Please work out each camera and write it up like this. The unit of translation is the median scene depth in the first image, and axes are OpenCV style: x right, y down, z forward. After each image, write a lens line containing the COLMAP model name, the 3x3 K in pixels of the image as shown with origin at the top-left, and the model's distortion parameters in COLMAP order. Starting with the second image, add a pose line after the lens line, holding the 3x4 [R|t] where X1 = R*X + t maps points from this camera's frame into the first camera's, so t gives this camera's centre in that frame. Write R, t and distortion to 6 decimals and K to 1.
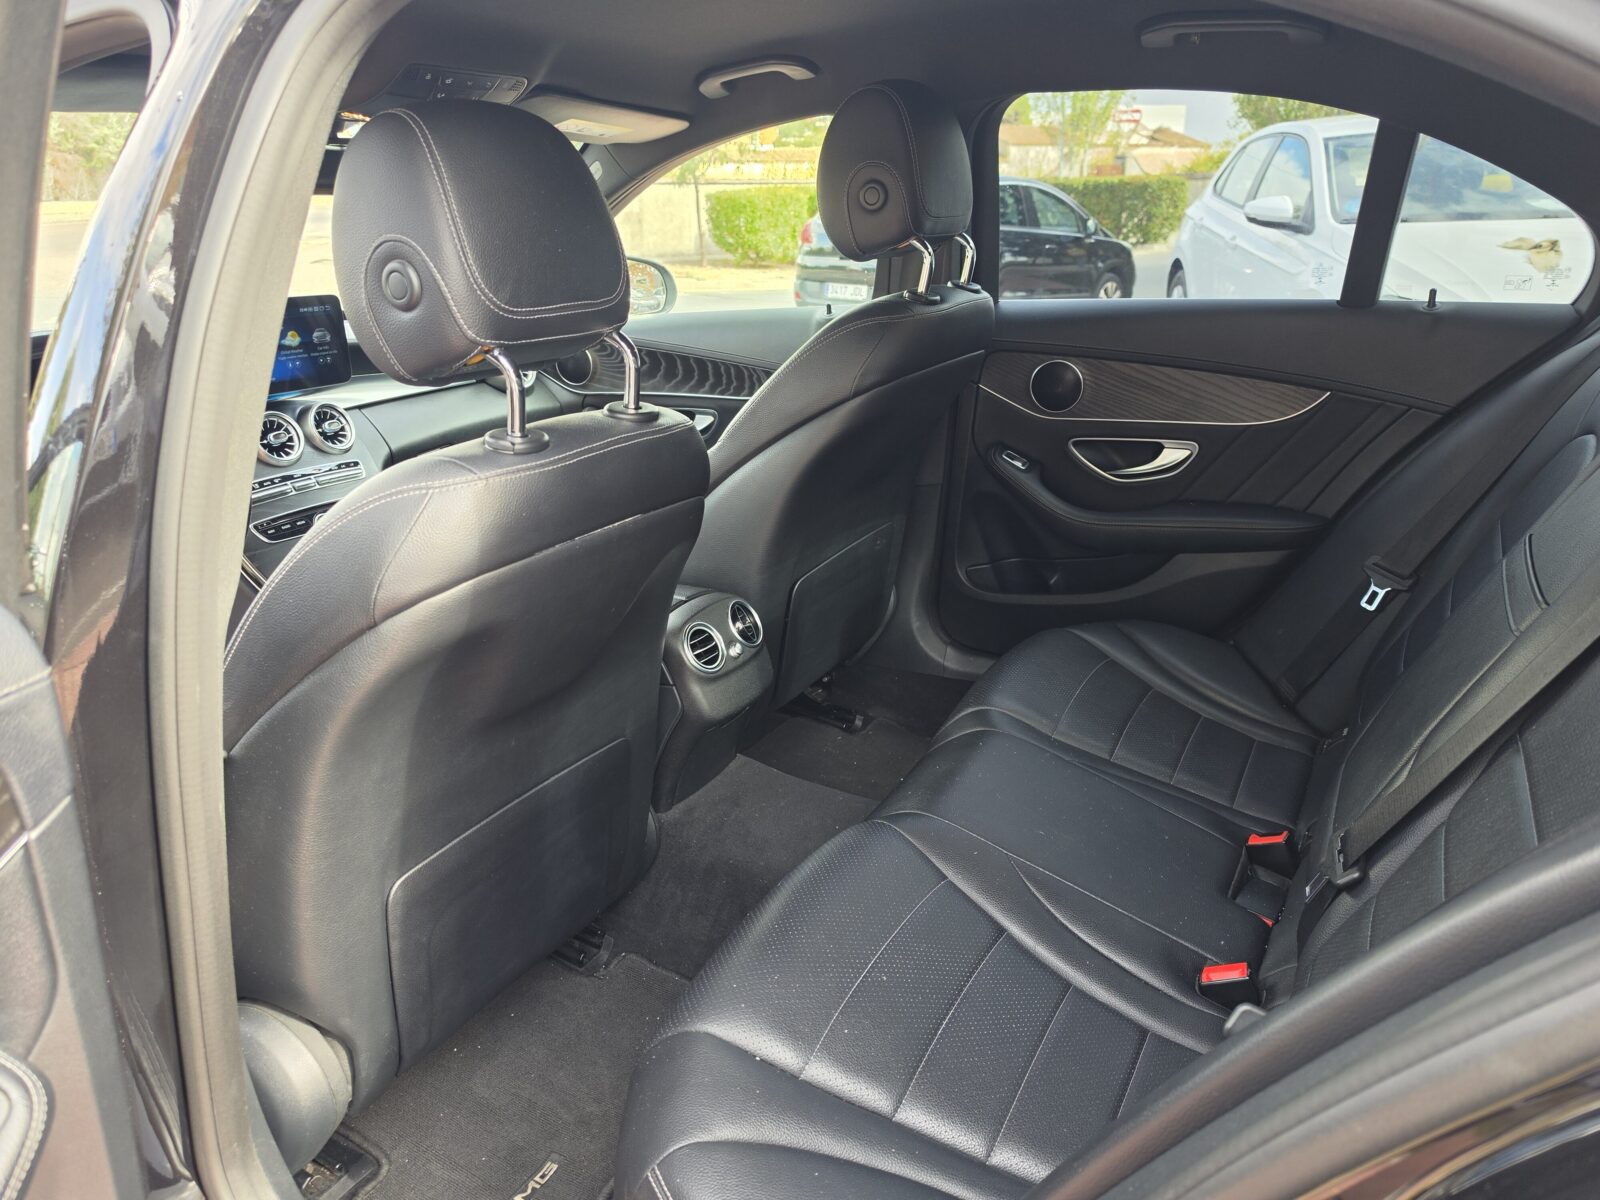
lens RADIAL K [[1133.5, 0, 794.6], [0, 1133.5, 596.8], [0, 0, 1]] dist [0.054660, -0.068931]
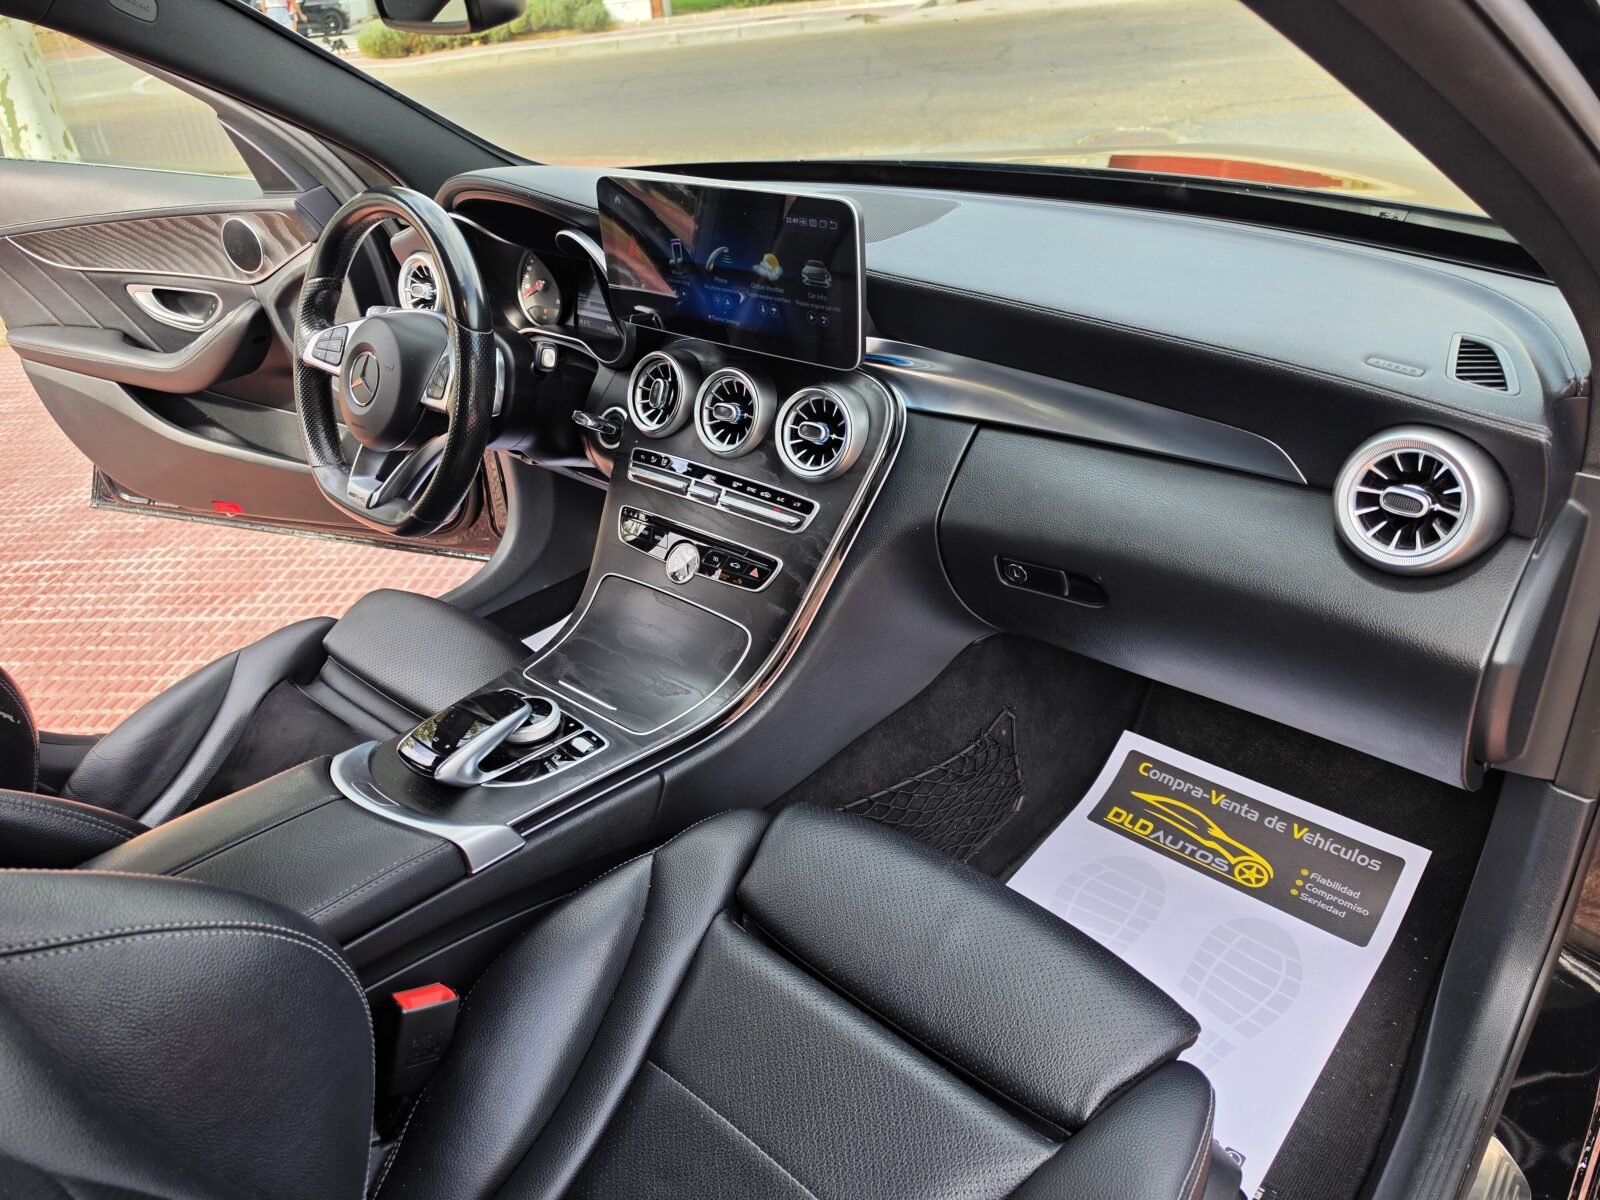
lens RADIAL K [[1127.6, 0, 782.9], [0, 1127.6, 609.7], [0, 0, 1]] dist [0.126909, -0.196917]
pose [[-0.243558, 0.512380, -0.823497, 0.099772], [-0.236681, 0.791997, 0.562782, -0.362956], [0.940565, 0.331976, -0.071626, 0.974864]]
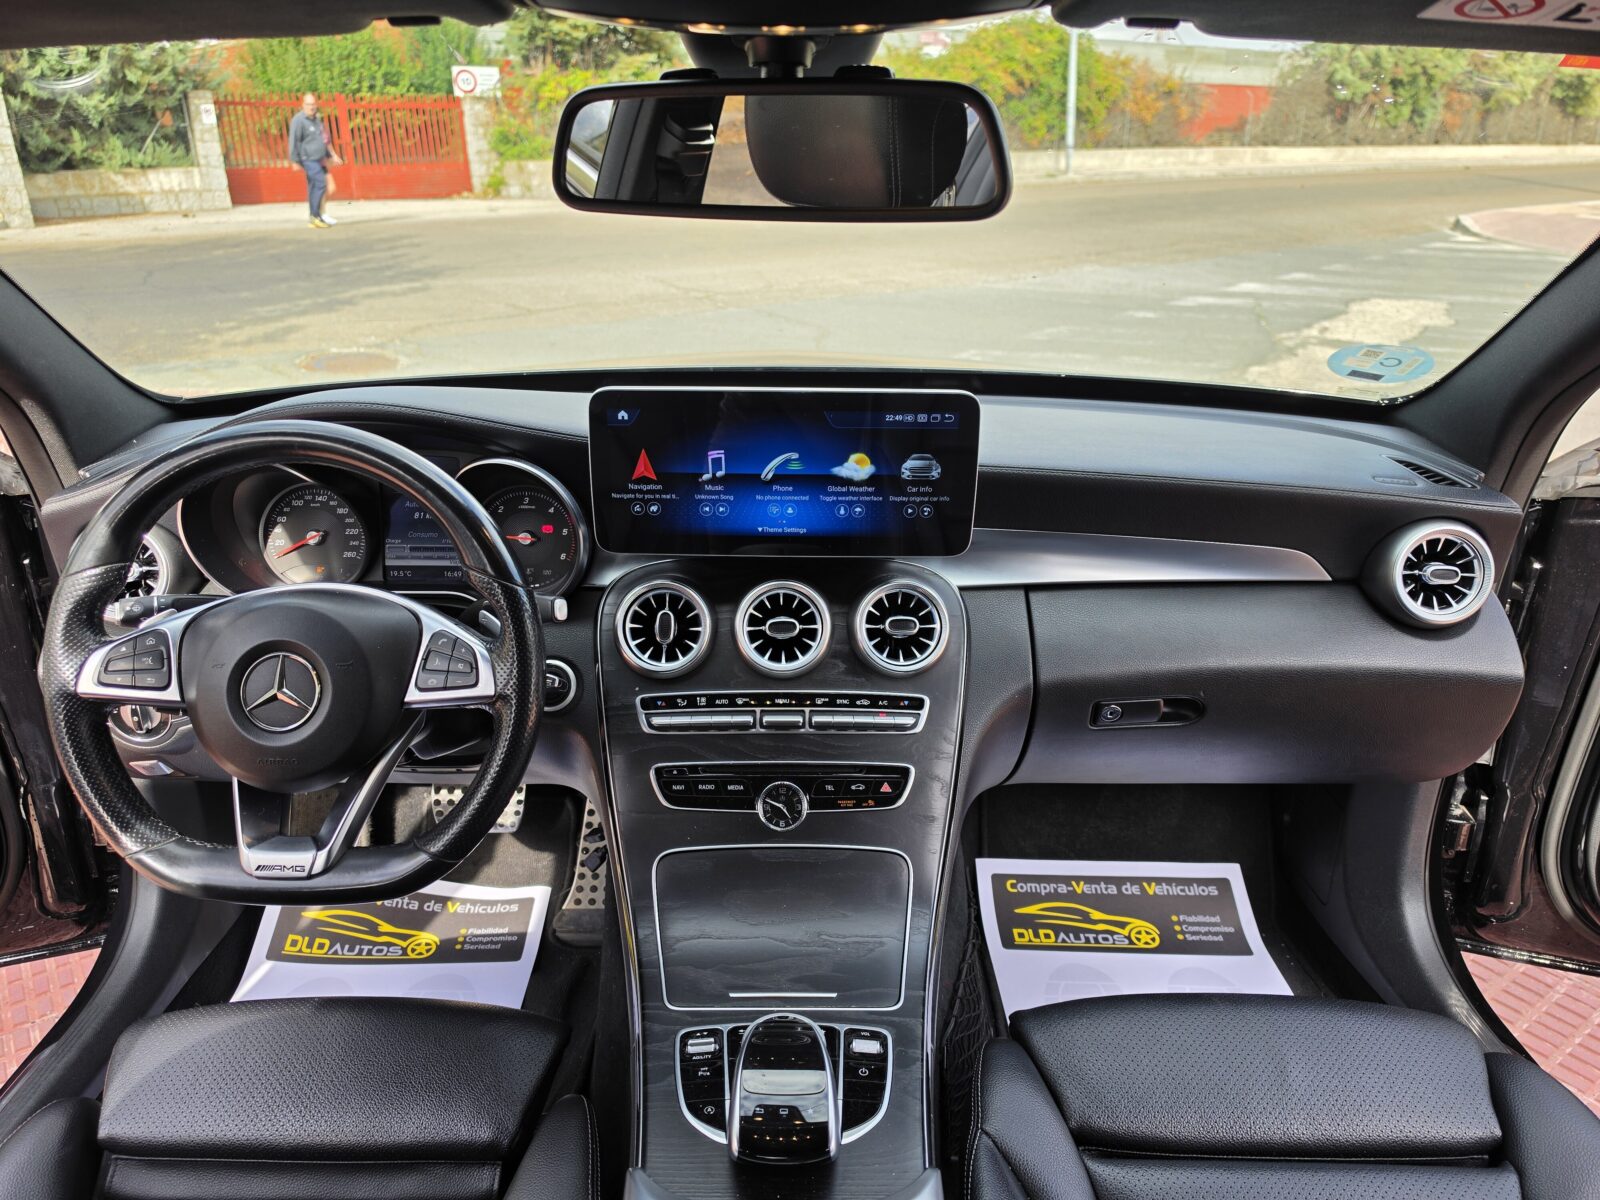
lens RADIAL K [[1133.5, 0, 794.6], [0, 1133.5, 596.8], [0, 0, 1]] dist [0.054660, -0.068931]
pose [[0.469227, 0.331940, -0.818316, 0.007945], [-0.293555, 0.932597, 0.209971, -0.240829], [0.832857, 0.141697, 0.535043, 0.614583]]
